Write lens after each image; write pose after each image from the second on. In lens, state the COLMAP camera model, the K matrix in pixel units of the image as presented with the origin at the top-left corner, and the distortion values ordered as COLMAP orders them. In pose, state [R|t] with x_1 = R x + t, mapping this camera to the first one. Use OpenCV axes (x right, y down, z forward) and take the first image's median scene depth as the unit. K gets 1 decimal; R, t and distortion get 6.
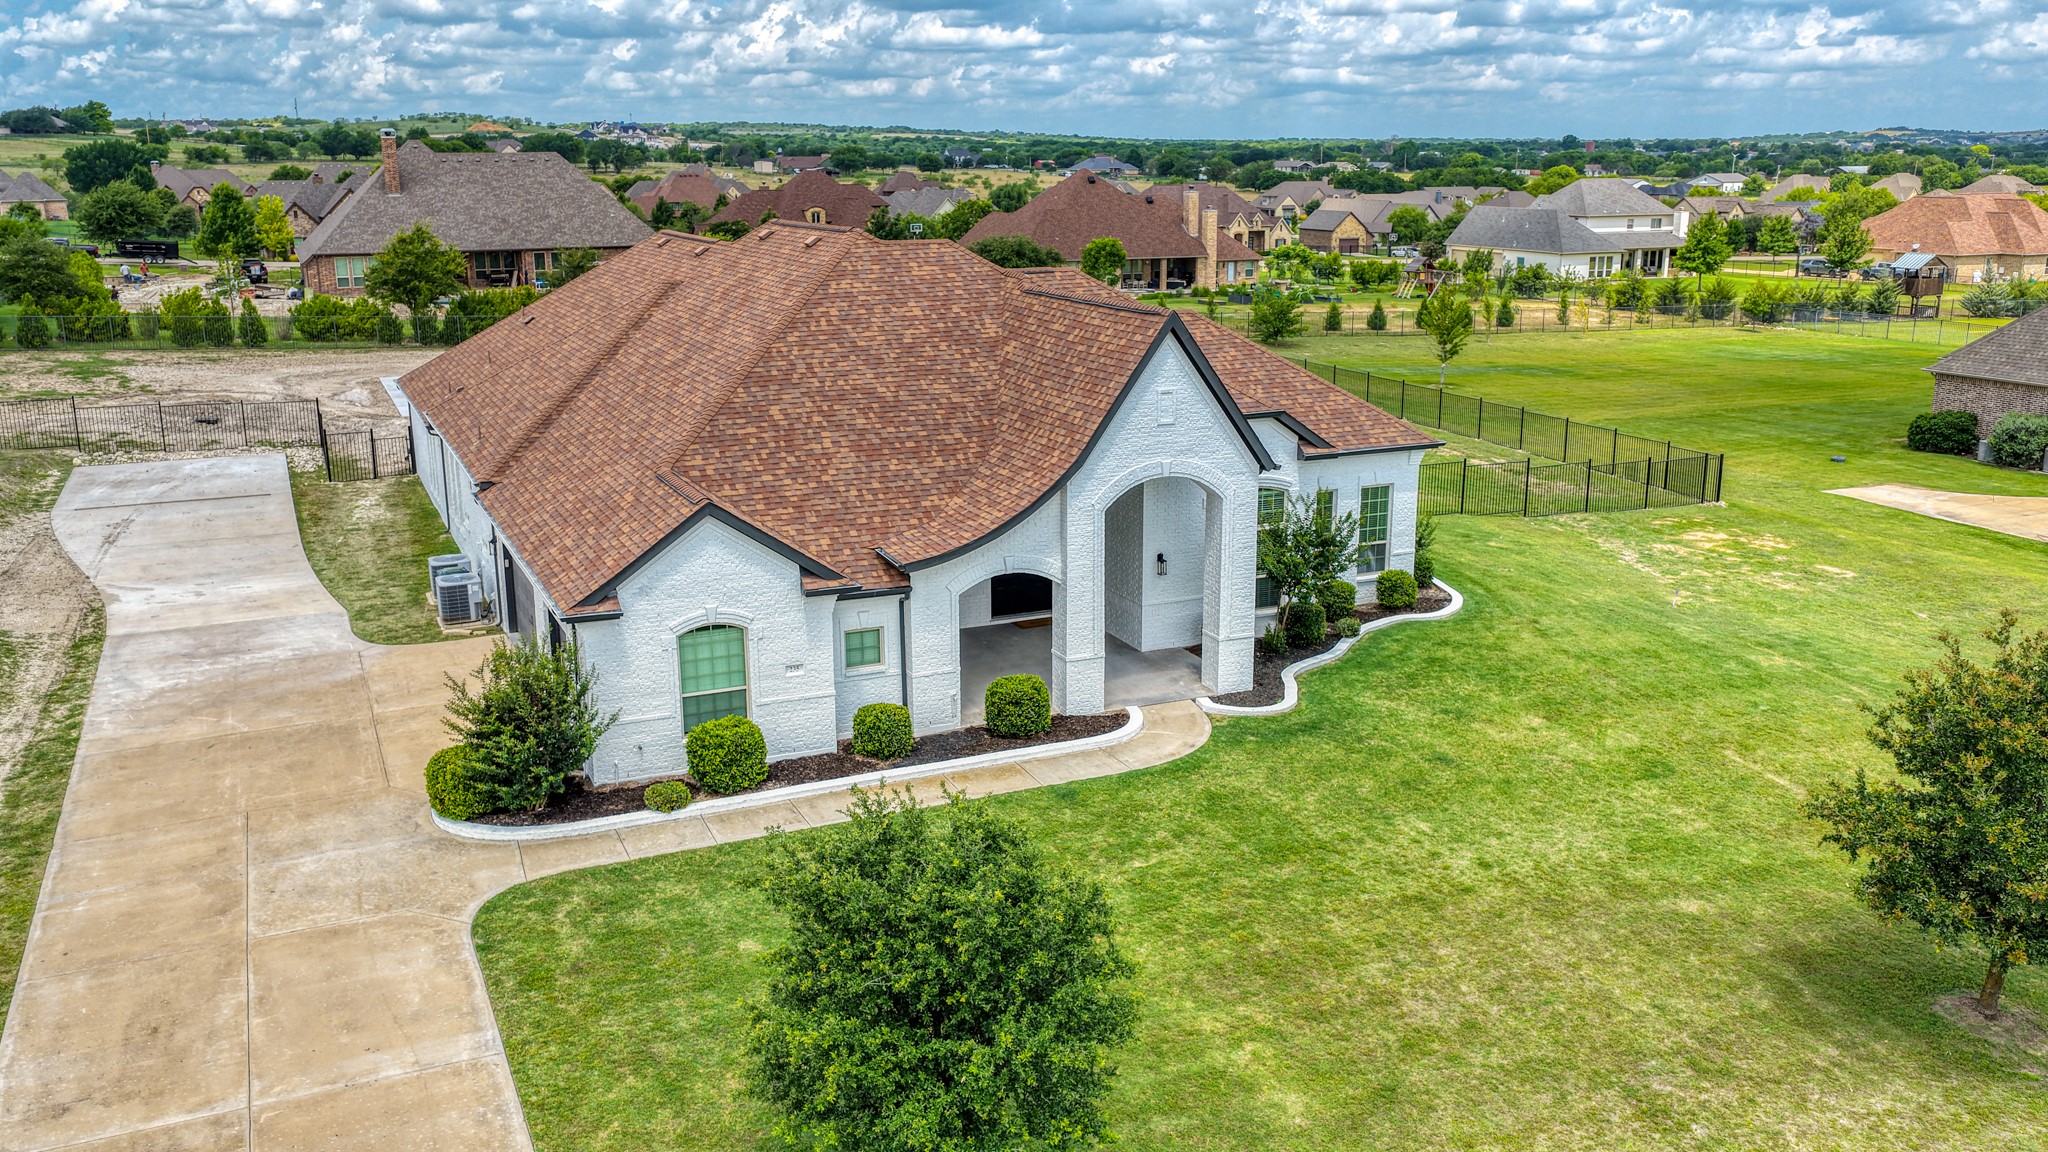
lens RADIAL K [[1705.3, 0, 1028.3], [0, 1705.3, 578.7], [0, 0, 1]] dist [-0.015187, 0.042150]
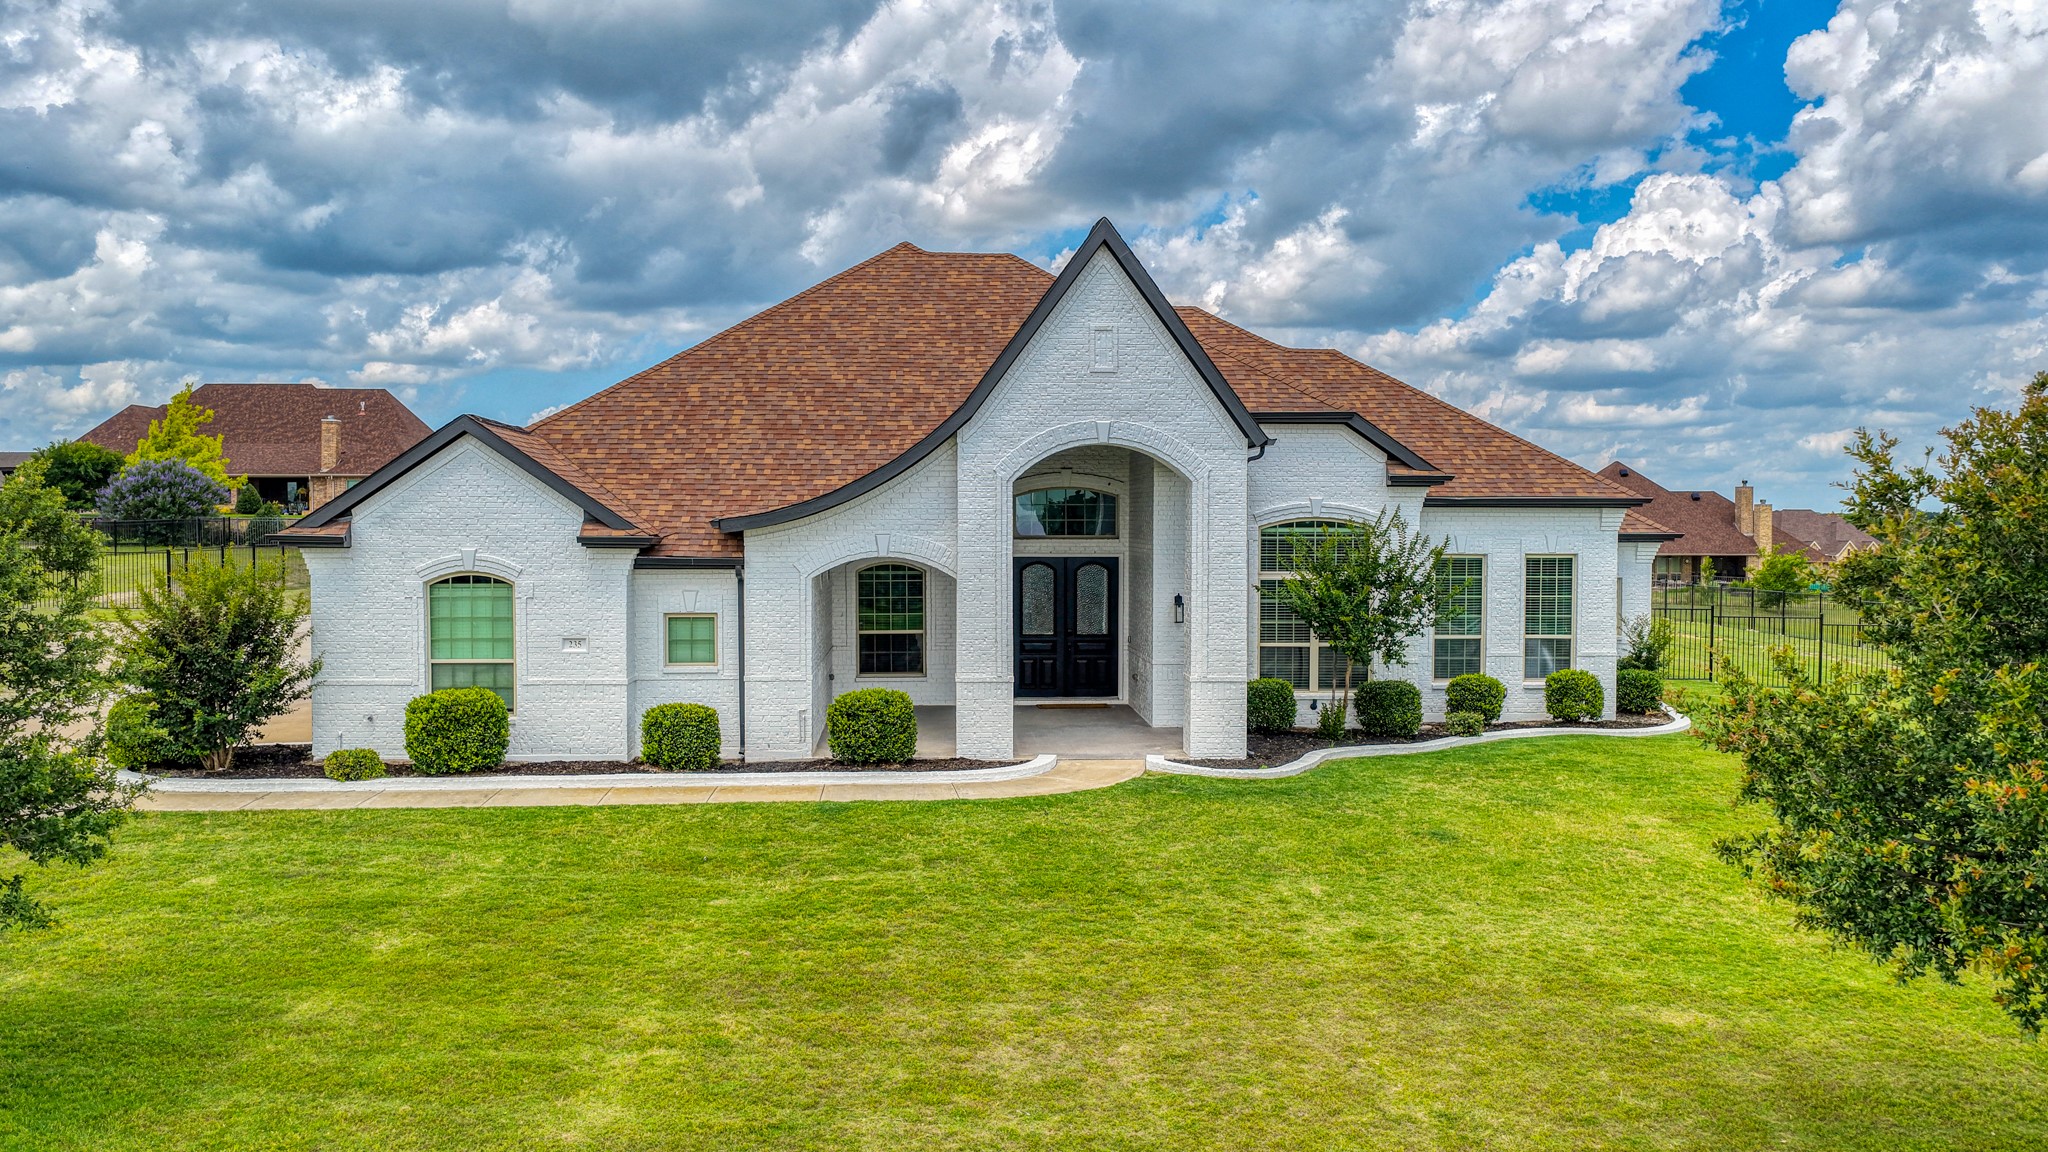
lens RADIAL K [[1721.6, 0, 1024.8], [0, 1721.6, 590.9], [0, 0, 1]] dist [0.005936, -0.006067]
pose [[0.934568, 0.019989, -0.355222, 0.276890], [-0.093228, 0.977292, -0.190285, 0.131022], [0.343352, 0.210951, 0.915210, 0.271770]]
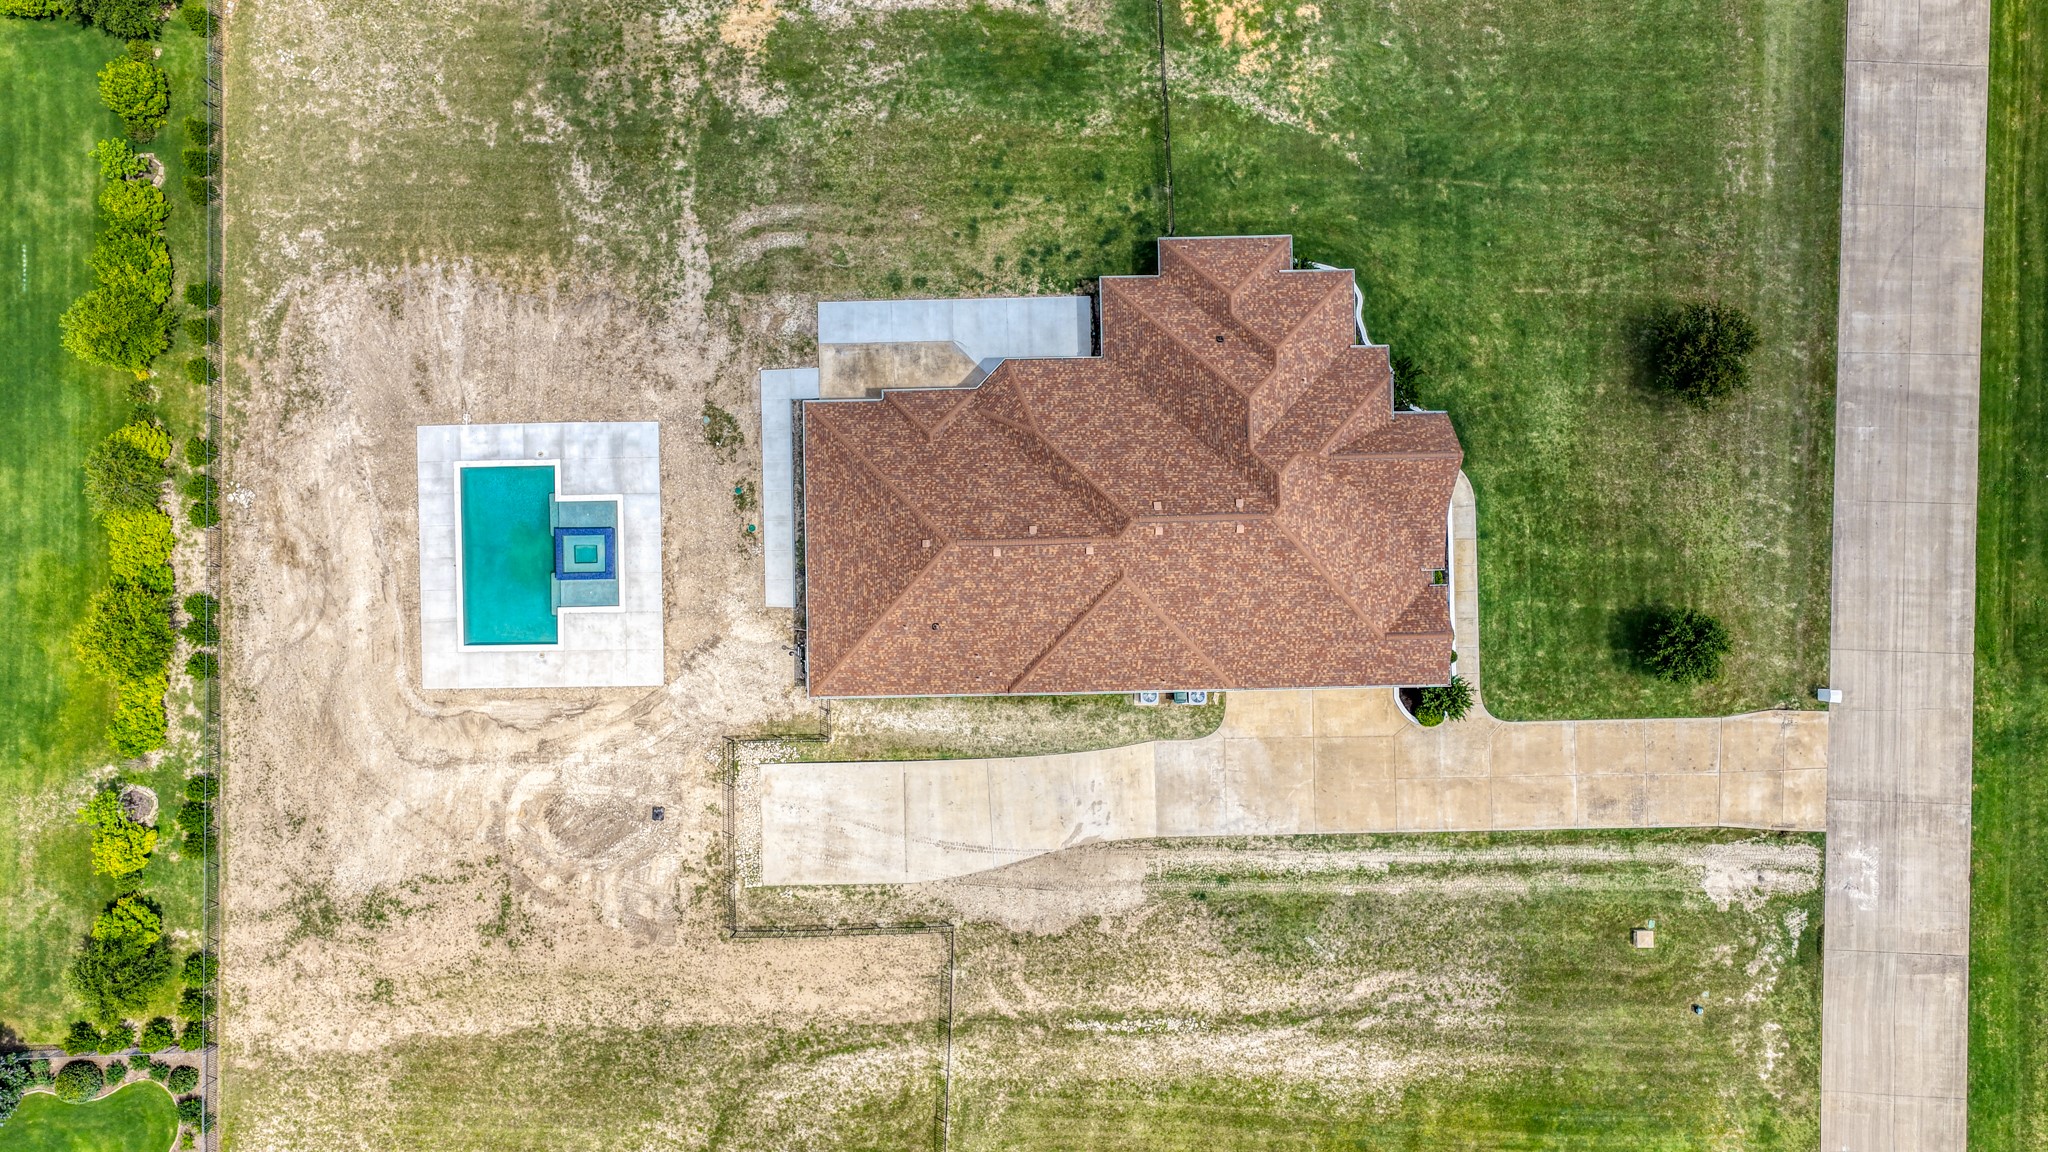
lens RADIAL K [[1705.3, 0, 1028.3], [0, 1705.3, 578.7], [0, 0, 1]] dist [-0.015187, 0.042150]
pose [[0.394162, -0.918922, 0.014794, -0.332997], [0.223289, 0.111368, 0.968369, -2.391997], [-0.891504, -0.378391, 0.249082, 0.737203]]
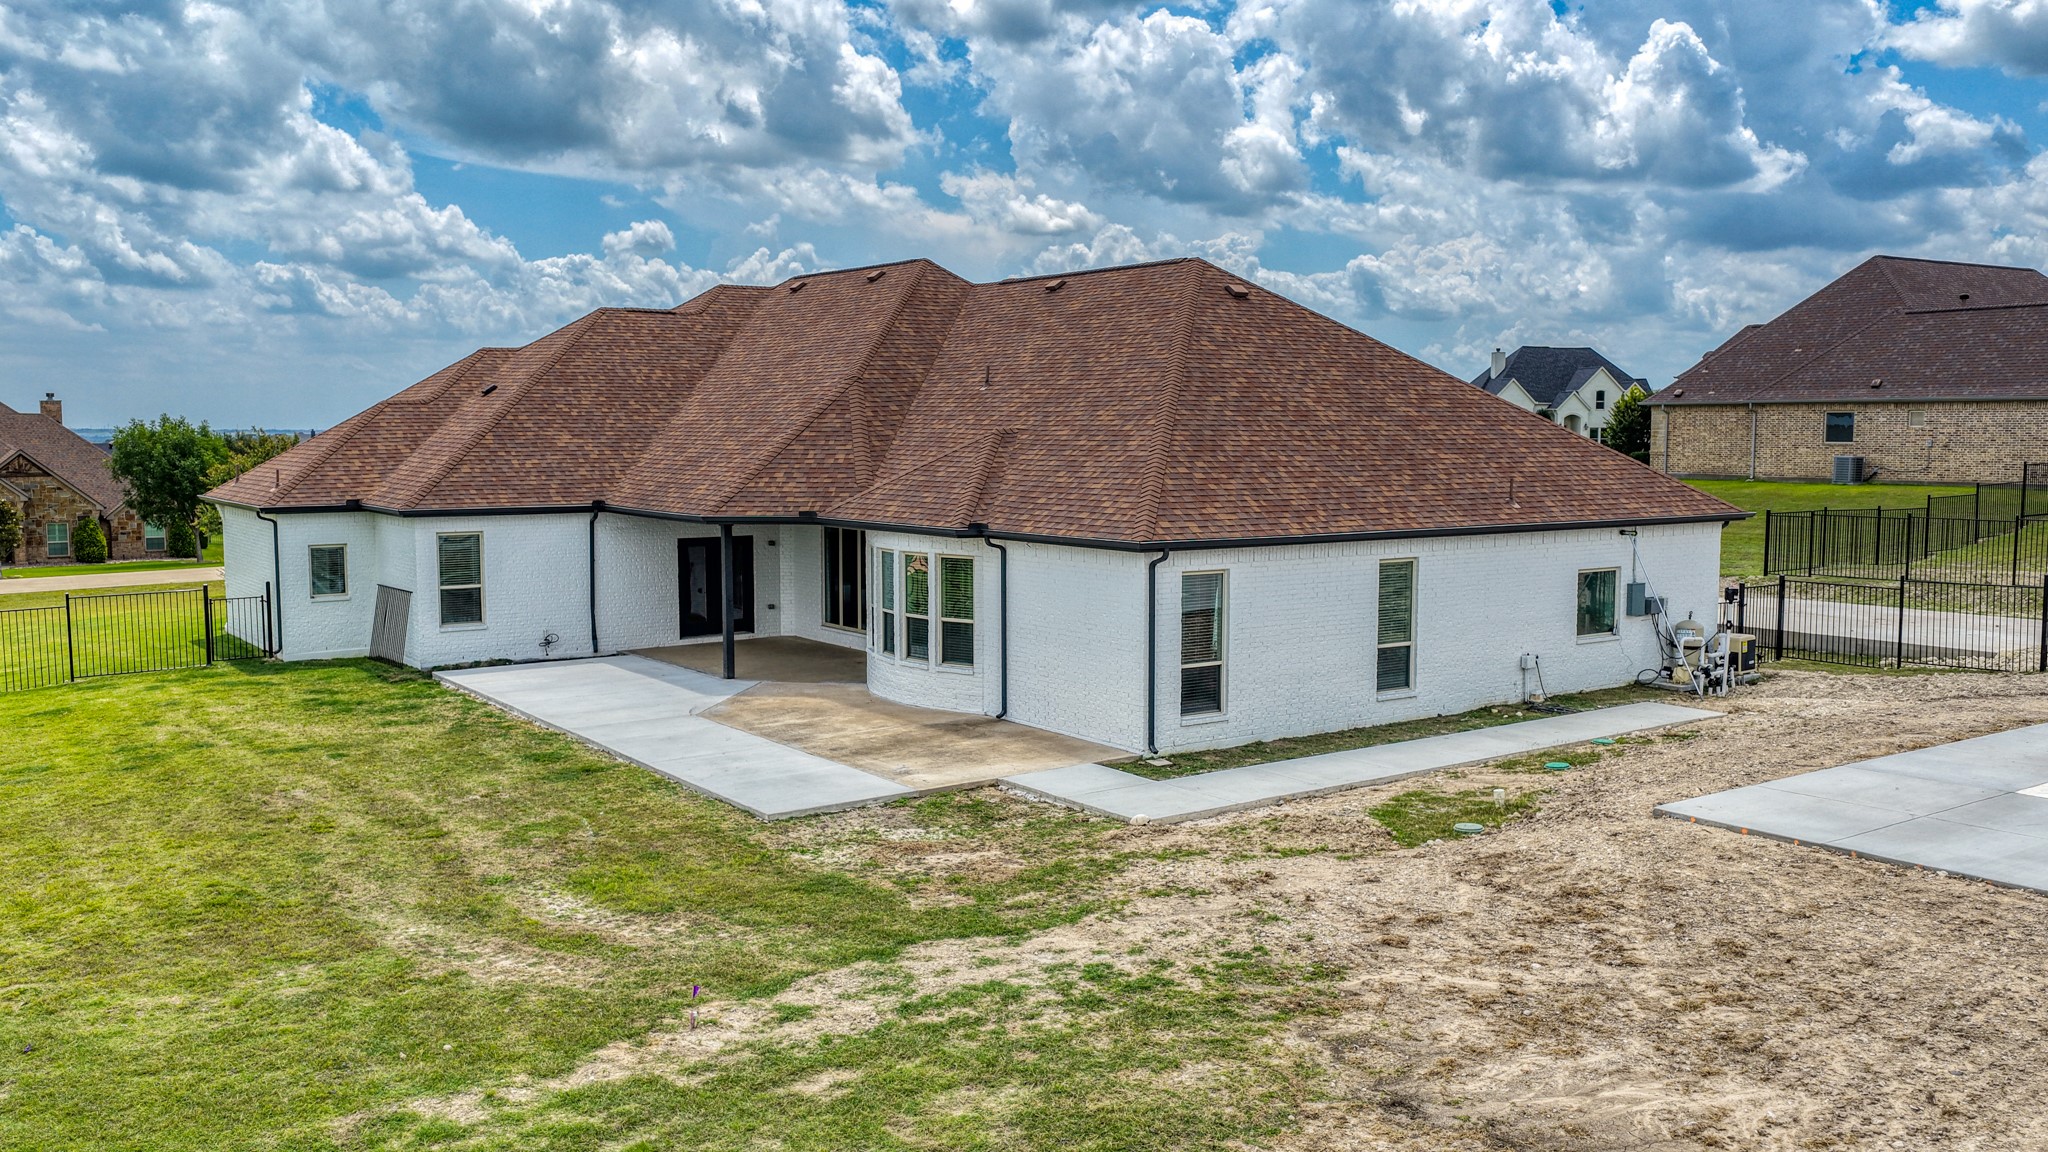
lens RADIAL K [[1705.3, 0, 1028.3], [0, 1705.3, 578.7], [0, 0, 1]] dist [-0.015187, 0.042150]
pose [[-0.981840, 0.021831, -0.188452, -0.032299], [-0.041954, 0.943775, 0.327914, -0.419094], [0.185015, 0.329866, -0.925720, 2.283879]]
